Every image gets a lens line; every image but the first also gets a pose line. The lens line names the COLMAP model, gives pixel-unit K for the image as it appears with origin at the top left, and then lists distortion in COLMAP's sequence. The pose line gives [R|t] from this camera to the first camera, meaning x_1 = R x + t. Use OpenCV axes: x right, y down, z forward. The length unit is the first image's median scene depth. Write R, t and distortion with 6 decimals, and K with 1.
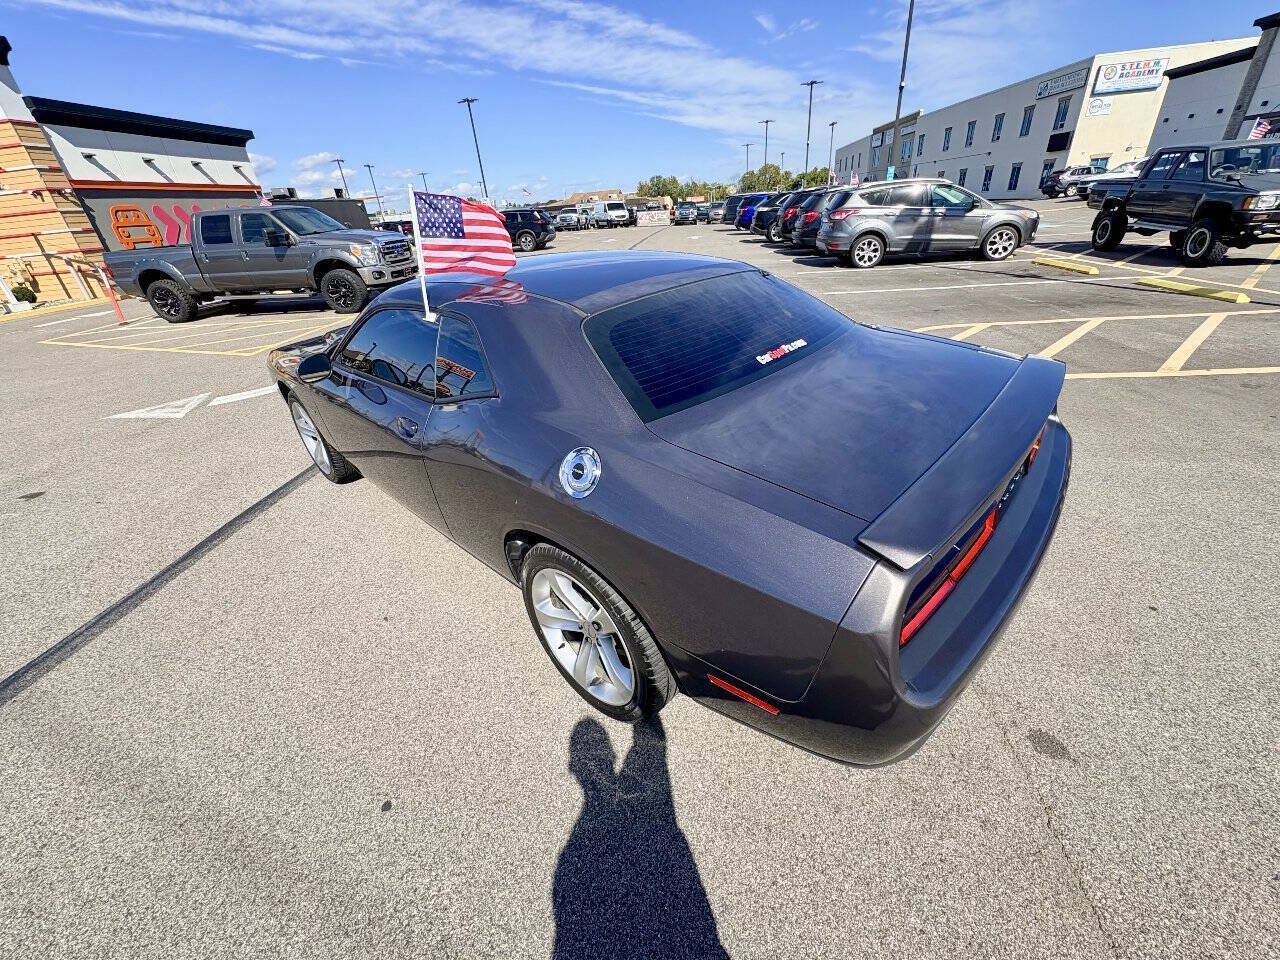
lens RADIAL K [[507.7, 0, 644.2], [0, 507.7, 477.0], [0, 0, 1]] dist [0.002499, 0.000127]
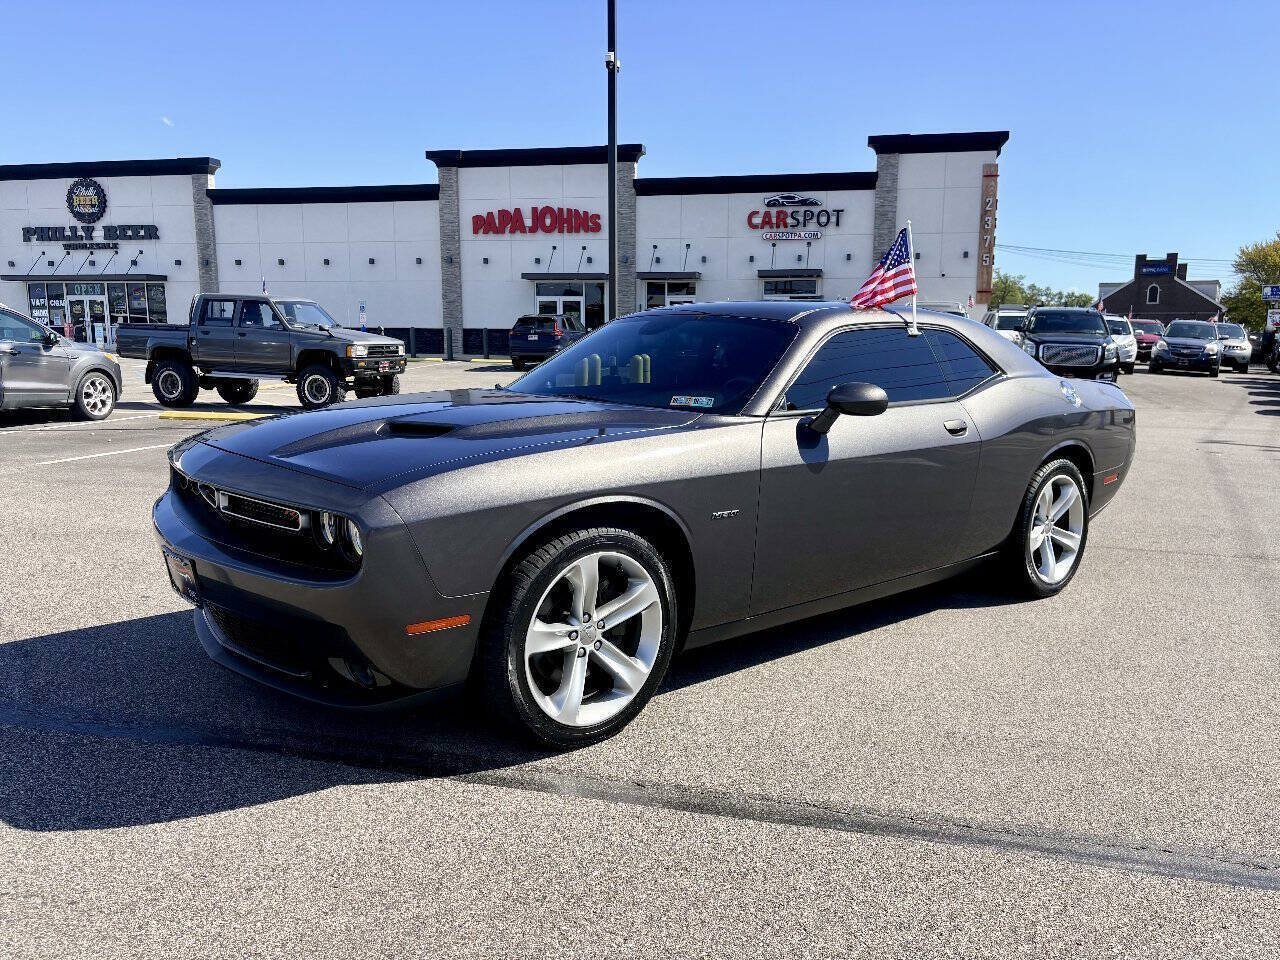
lens RADIAL K [[967.4, 0, 640.0], [0, 967.4, 480.0], [0, 0, 1]] dist [0.054388, -0.067503]
pose [[0.099636, -0.076147, 0.992106, -0.473034], [0.458864, 0.888232, 0.022091, -0.063910], [-0.882902, 0.453041, 0.123441, 0.258709]]
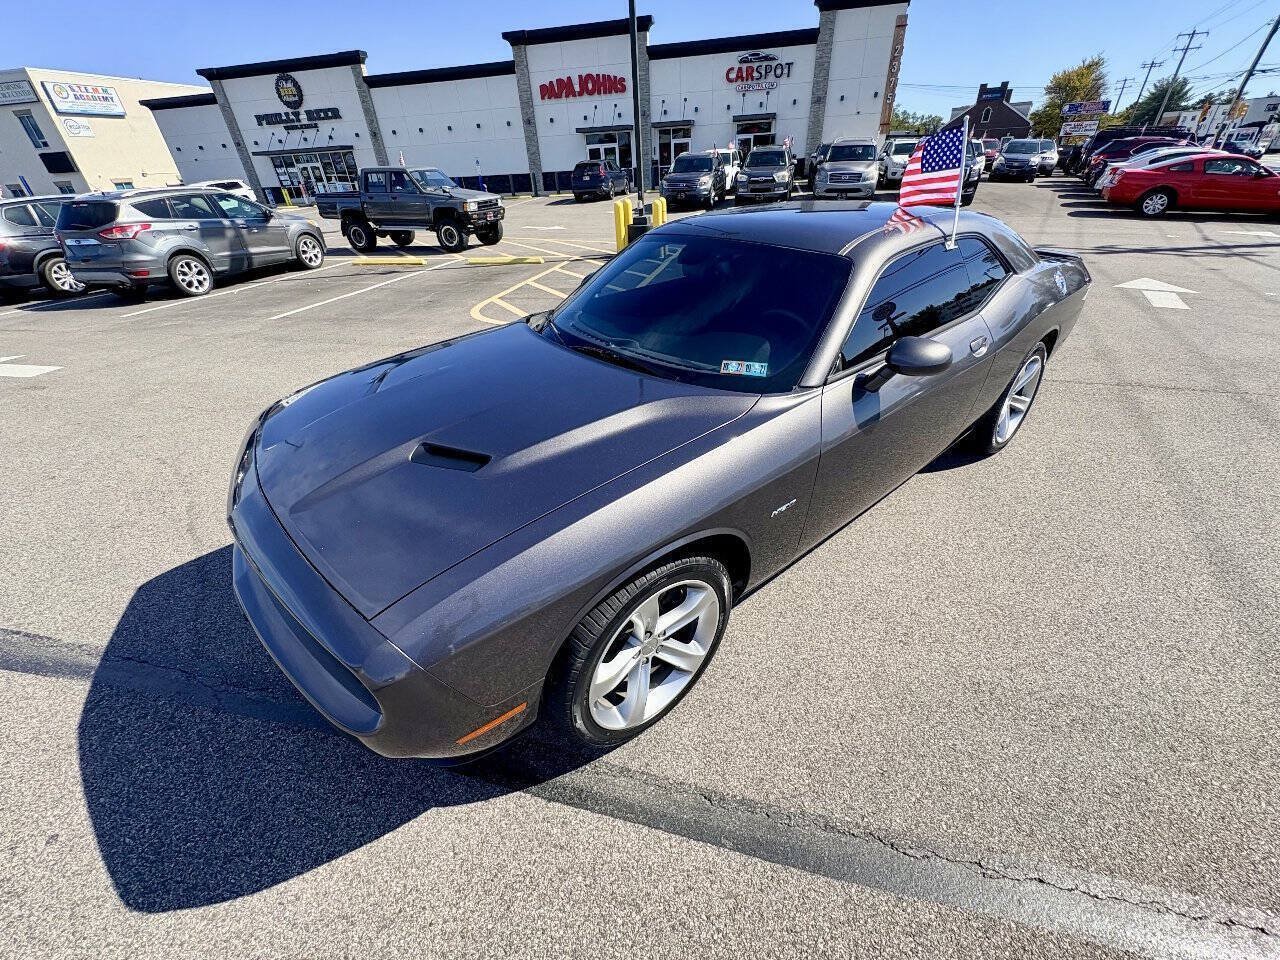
lens RADIAL K [[510.7, 0, 637.9], [0, 510.7, 480.4], [0, 0, 1]] dist [-0.000279, -0.000524]
pose [[0.127894, -0.467061, 0.874927, -0.315145], [0.501718, 0.791436, 0.349152, -0.117113], [-0.855524, 0.394312, 0.335553, 0.259571]]
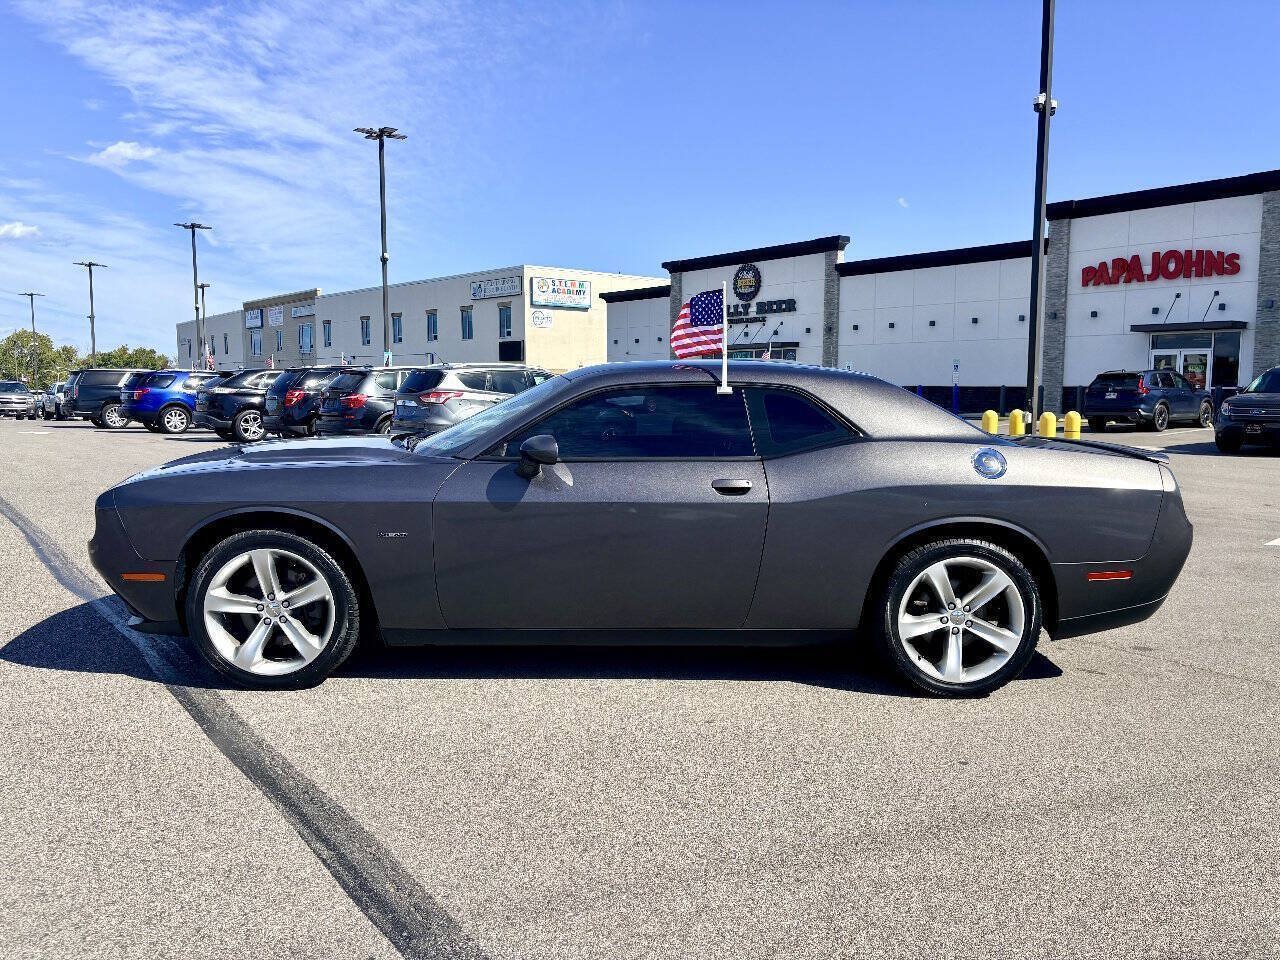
lens RADIAL K [[967.4, 0, 640.0], [0, 967.4, 480.0], [0, 0, 1]] dist [0.054388, -0.067503]
pose [[0.707680, 0.010561, 0.706455, -0.372272], [0.281542, 0.912858, -0.295677, 0.077777], [-0.648015, 0.408141, 0.643038, -0.024220]]
